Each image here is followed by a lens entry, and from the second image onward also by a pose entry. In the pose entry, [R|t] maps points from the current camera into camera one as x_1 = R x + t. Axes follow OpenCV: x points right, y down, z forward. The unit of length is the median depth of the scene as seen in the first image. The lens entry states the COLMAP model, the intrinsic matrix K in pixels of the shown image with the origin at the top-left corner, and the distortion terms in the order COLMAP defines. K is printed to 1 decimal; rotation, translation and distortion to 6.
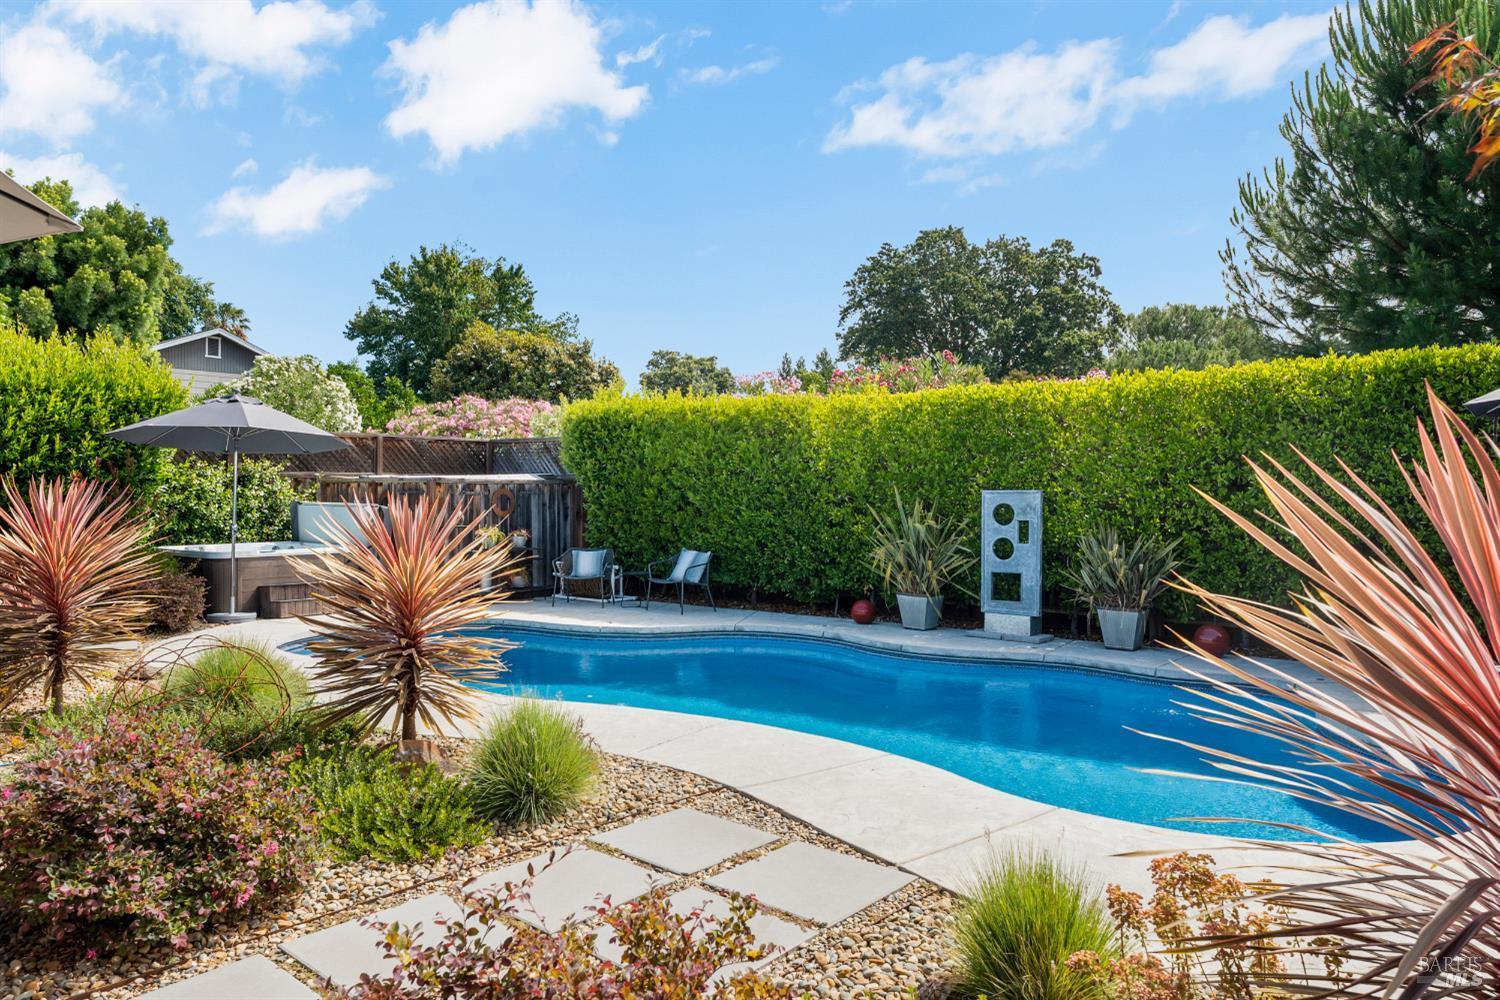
lens RADIAL K [[983.5, 0, 750.1], [0, 983.5, 501.4], [0, 0, 1]] dist [-0.000553, -0.000242]
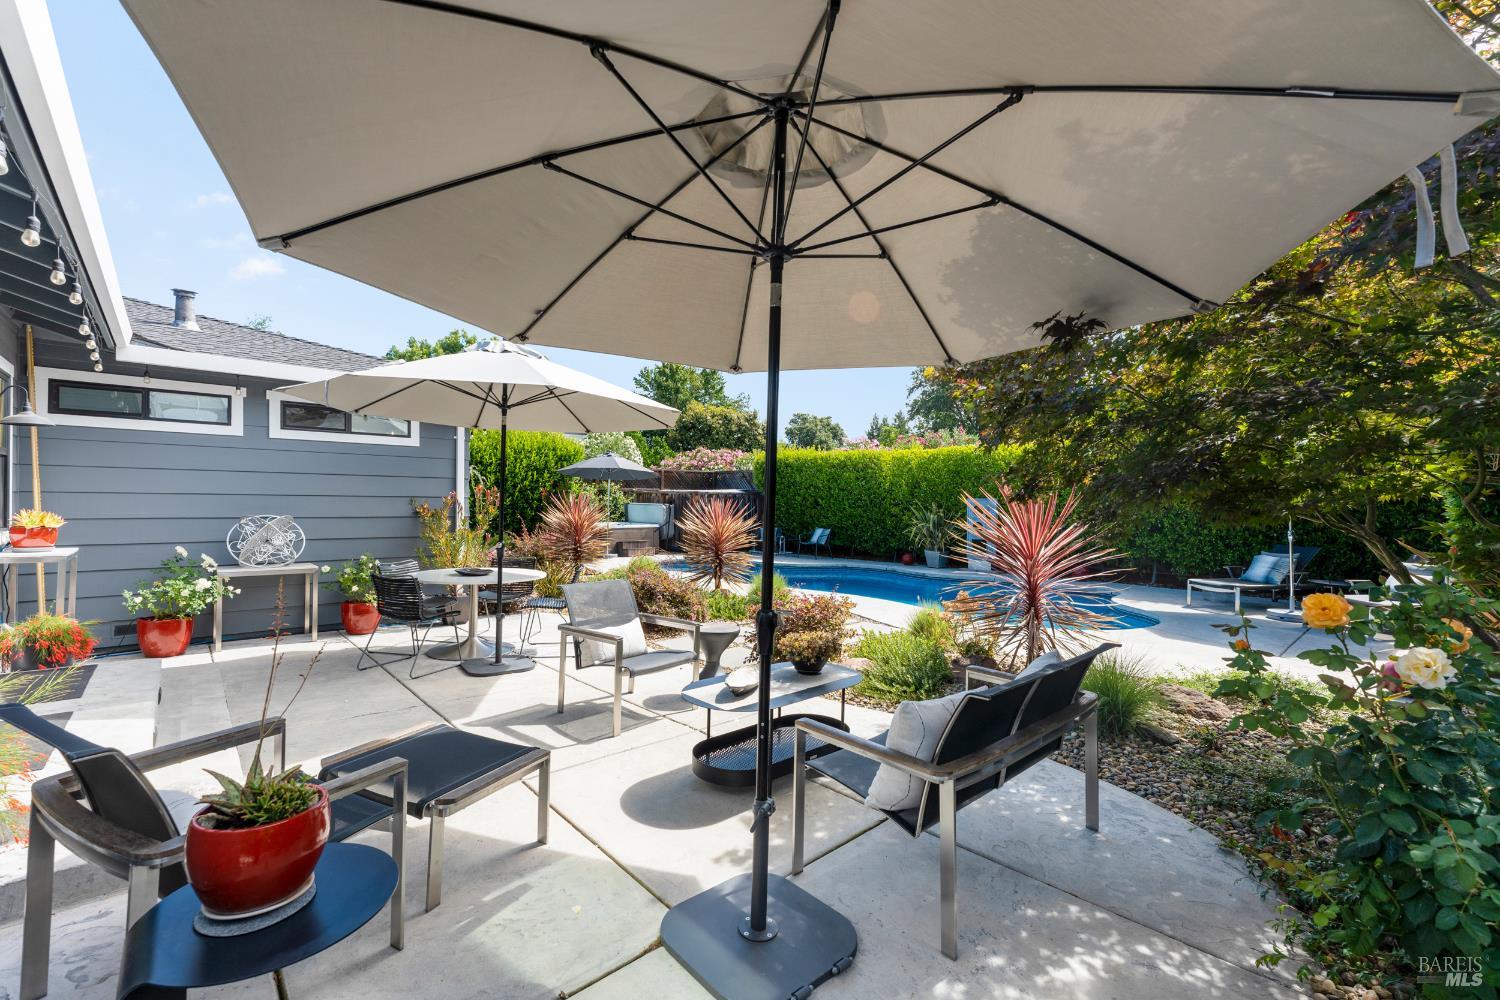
lens RADIAL K [[599.7, 0, 746.7], [0, 599.7, 491.9], [0, 0, 1]] dist [-0.004017, -0.000684]
pose [[0.984831, 0.003577, -0.173480, 0.002637], [-0.007453, 0.999737, -0.021697, 0.003091], [0.173357, 0.022661, 0.984598, -0.185937]]
